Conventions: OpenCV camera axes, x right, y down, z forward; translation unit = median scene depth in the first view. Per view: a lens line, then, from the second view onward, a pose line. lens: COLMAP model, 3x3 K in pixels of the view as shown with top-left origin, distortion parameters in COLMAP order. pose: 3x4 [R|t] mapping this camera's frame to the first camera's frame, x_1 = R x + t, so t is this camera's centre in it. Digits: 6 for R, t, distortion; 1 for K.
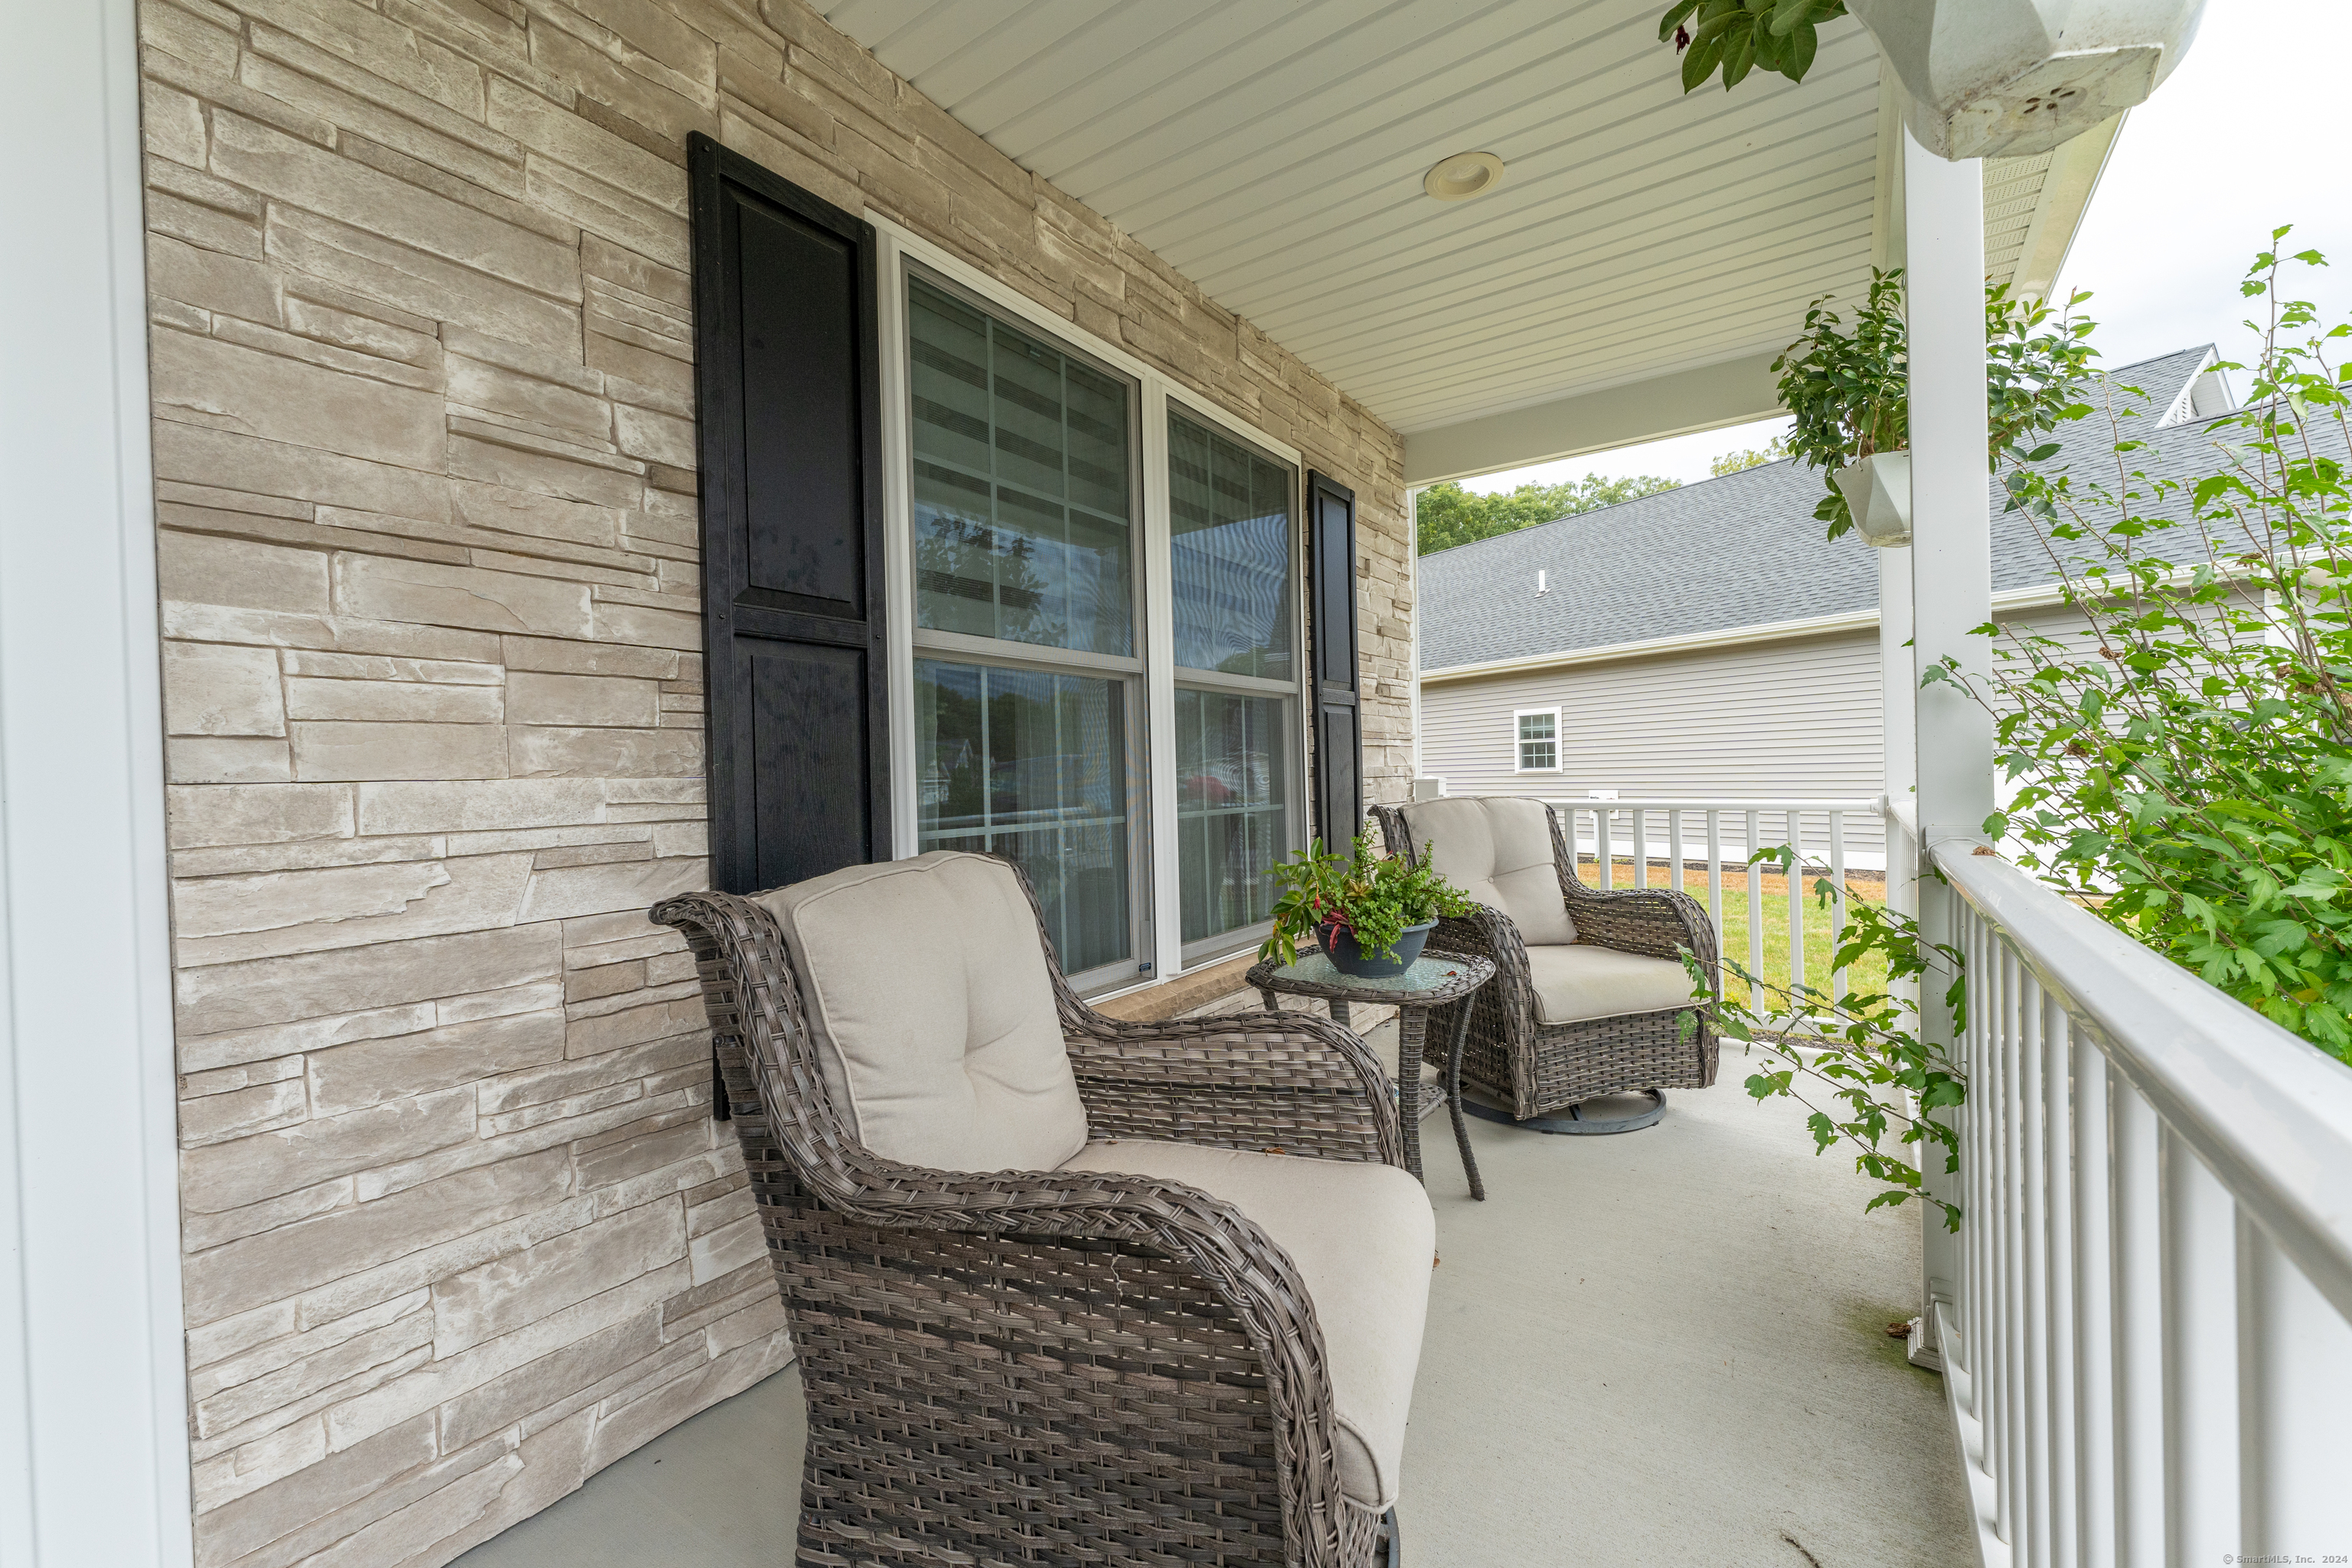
lens RADIAL K [[949.9, 0, 1167.2], [0, 949.9, 788.9], [0, 0, 1]] dist [0.005774, -0.000323]
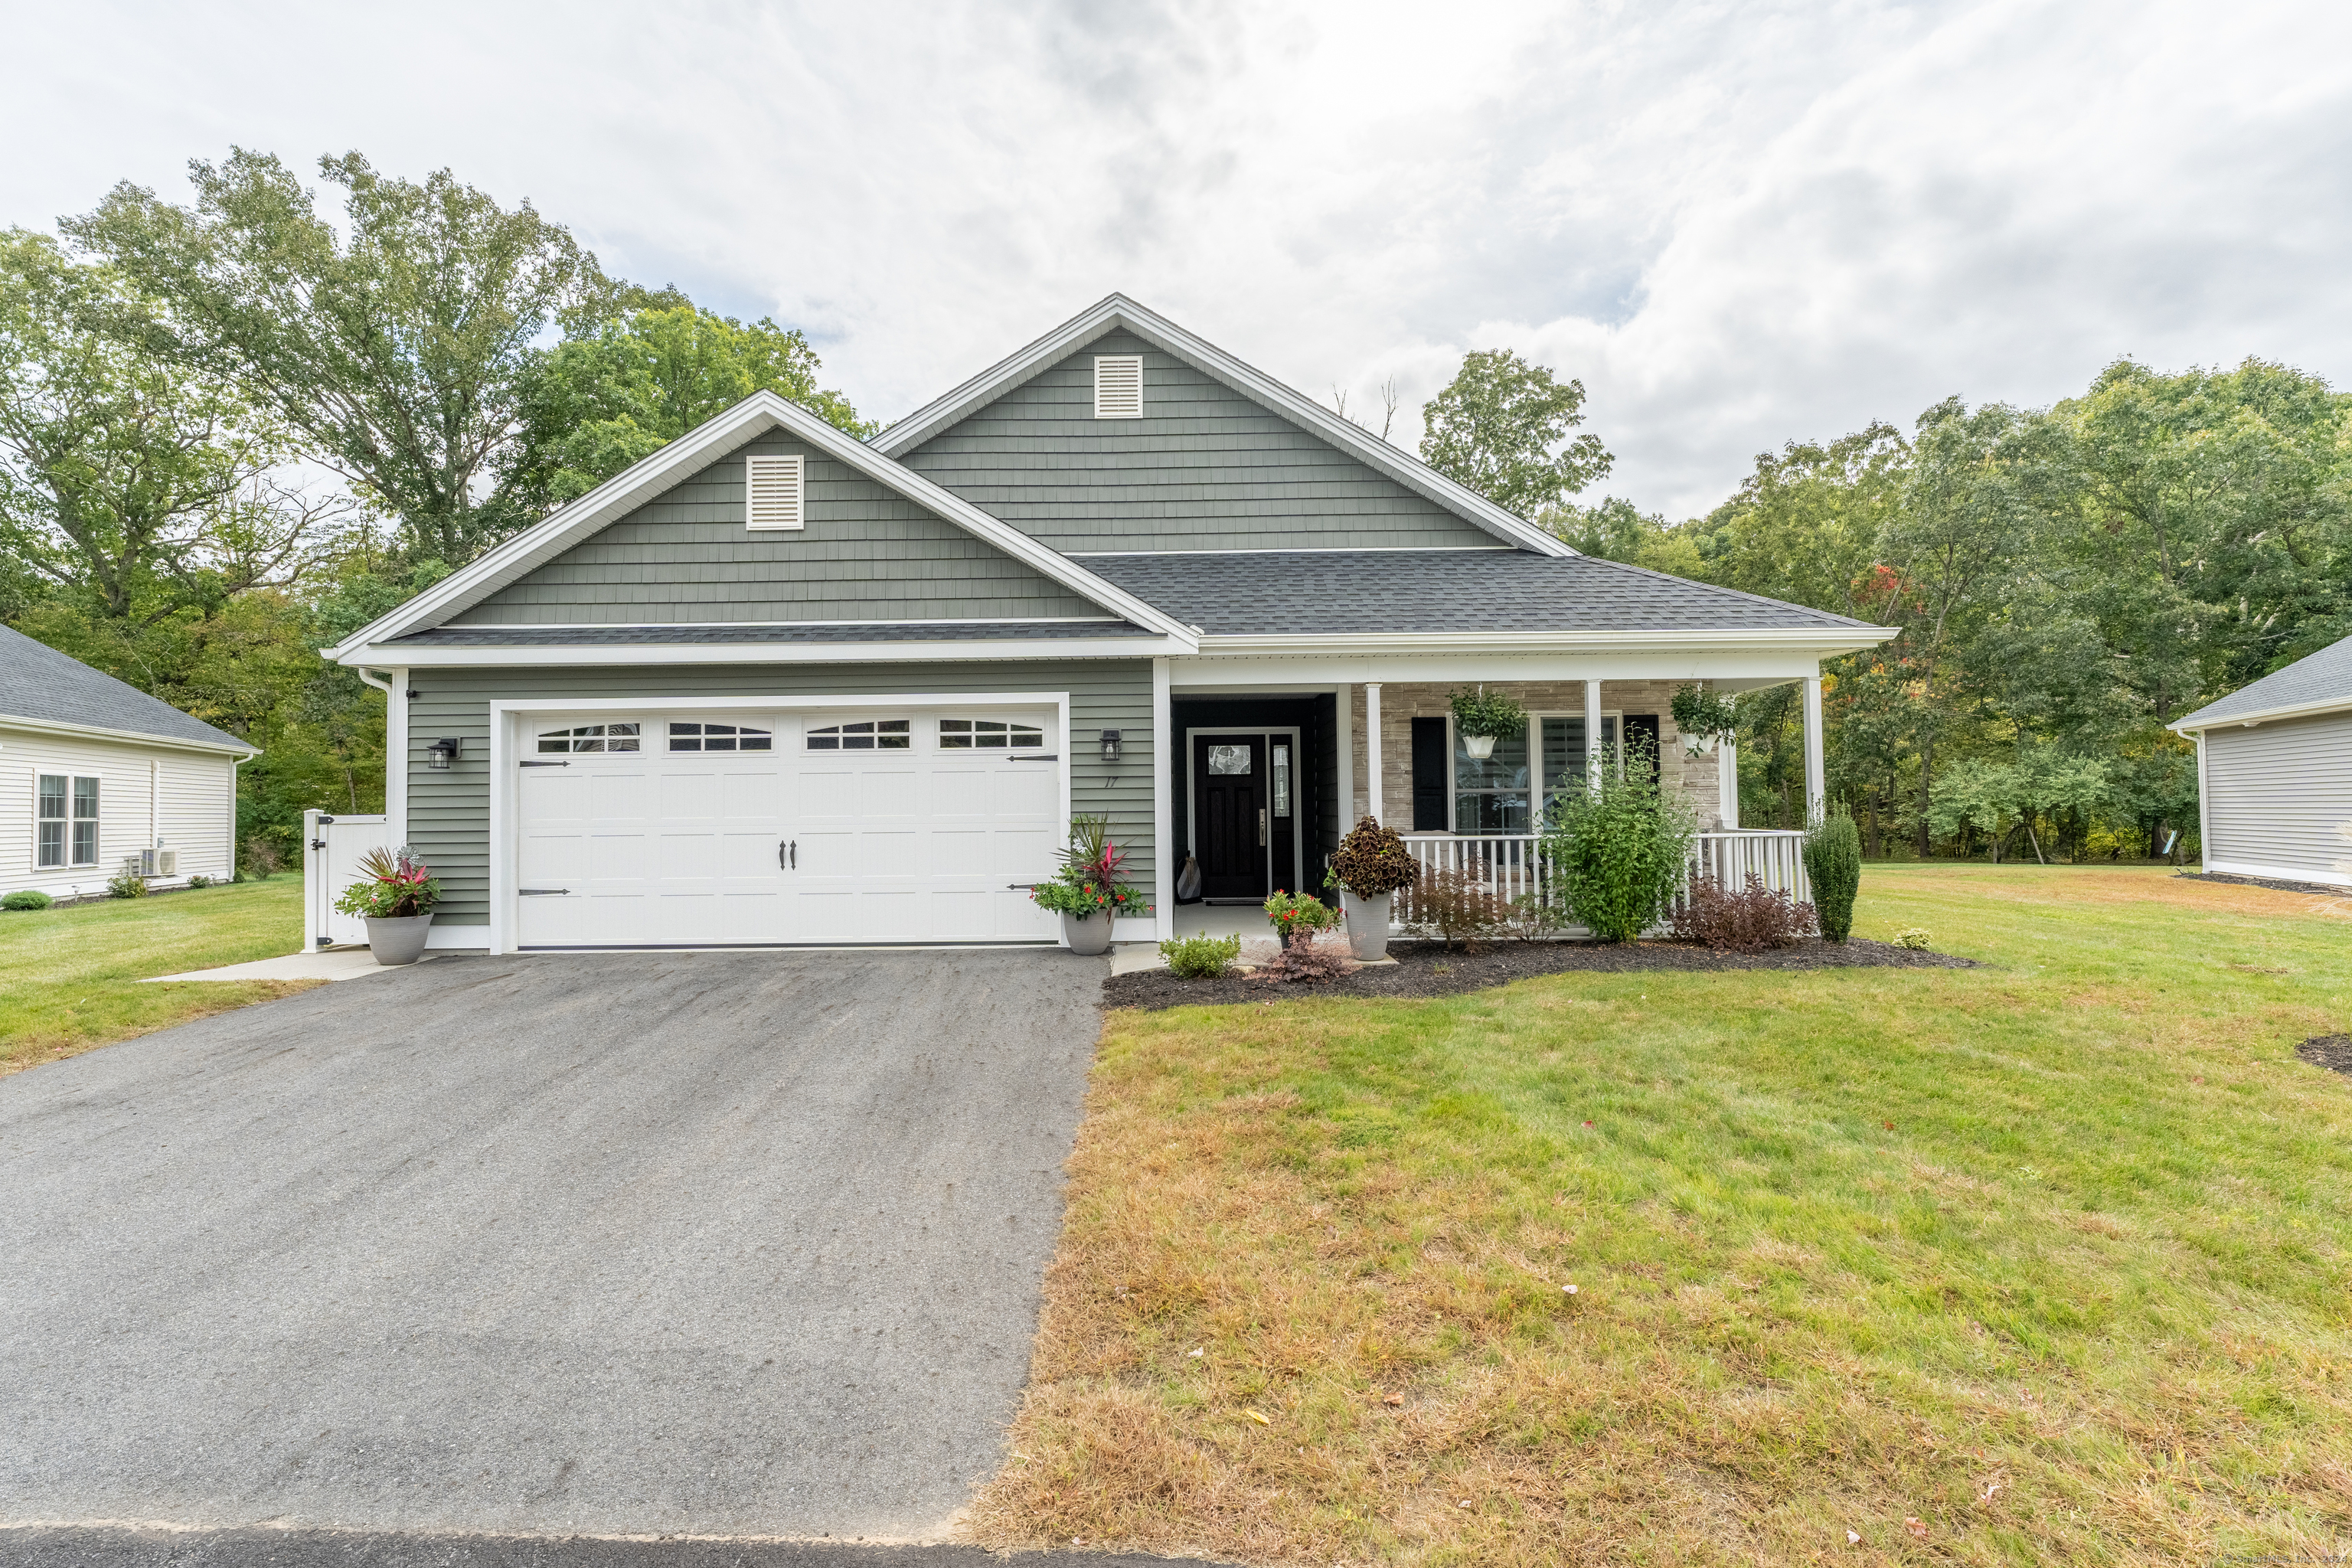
lens RADIAL K [[1102.5, 0, 1171.6], [0, 1102.5, 794.2], [0, 0, 1]] dist [-0.007233, 0.000112]
pose [[0.564470, -0.008013, -0.825415, 0.519312], [-0.012070, 0.999766, -0.017959, -0.002279], [0.825365, 0.020100, 0.564241, -0.498279]]
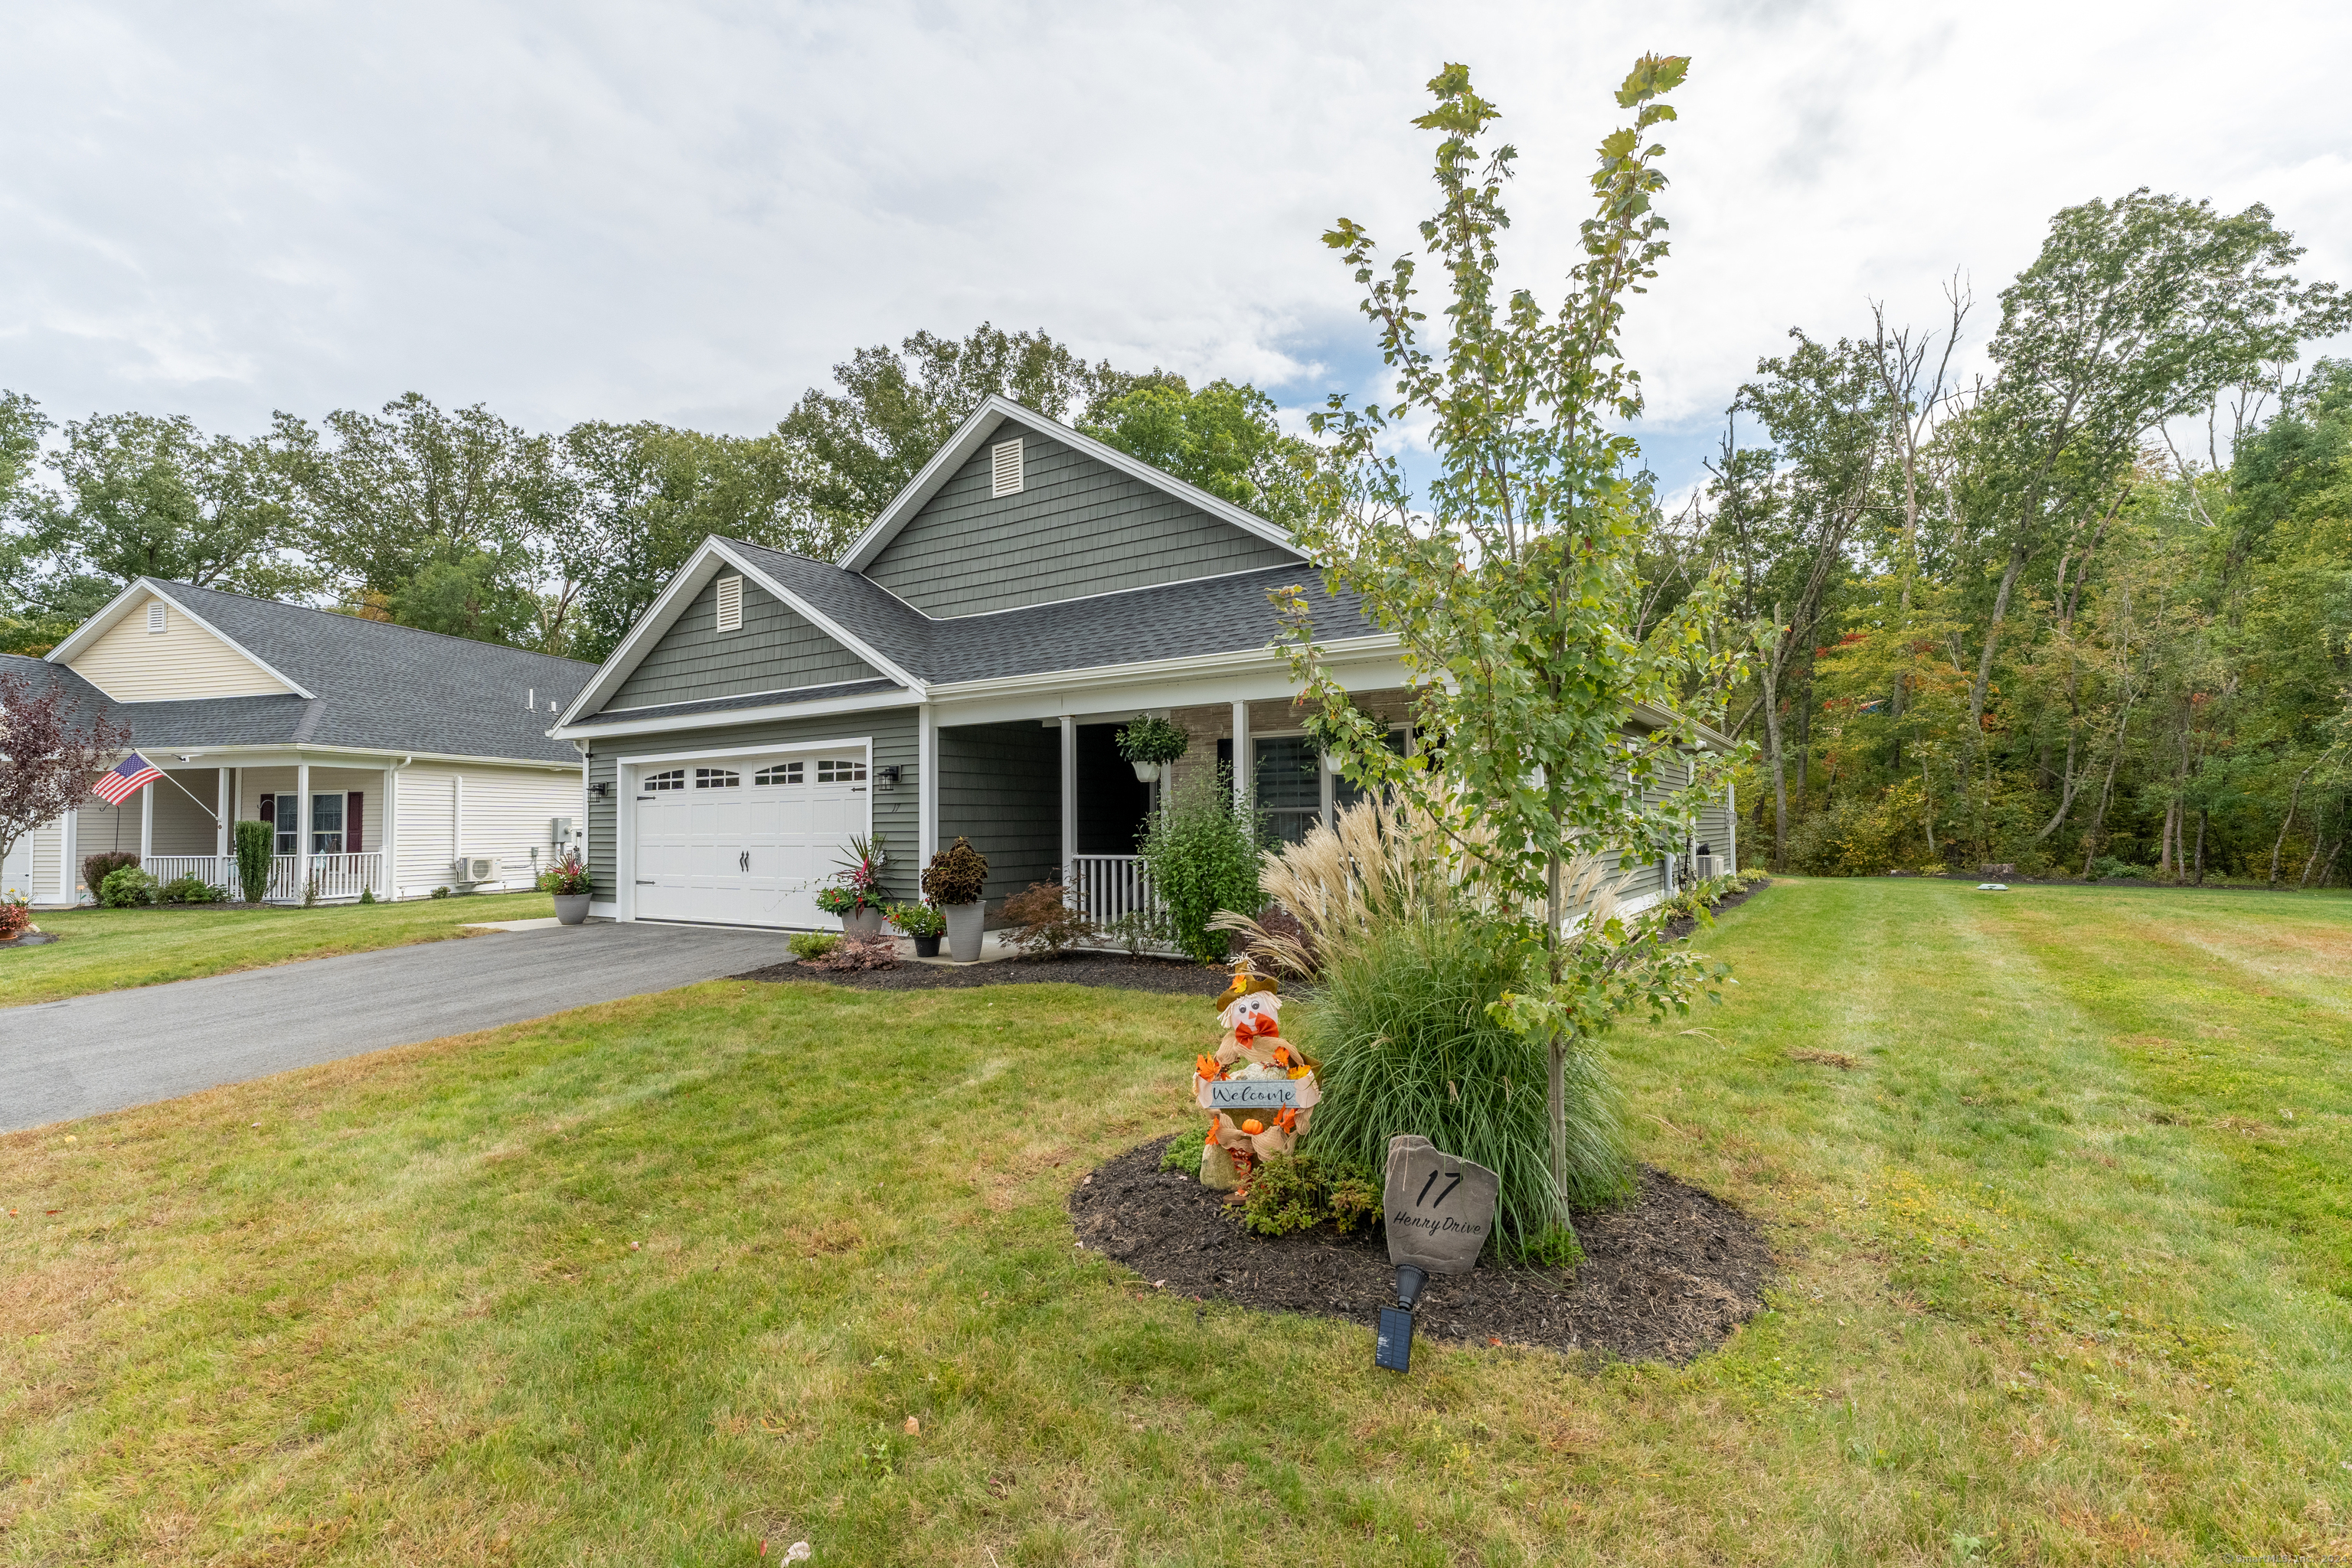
lens RADIAL K [[1102.5, 0, 1166.1], [0, 1102.5, 788.1], [0, 0, 1]] dist [-0.007233, 0.000112]
pose [[0.010484, -0.017791, -0.999787, 0.786283], [-0.007321, 0.999814, -0.017868, -0.023696], [0.999918, 0.007507, 0.010352, 0.062898]]
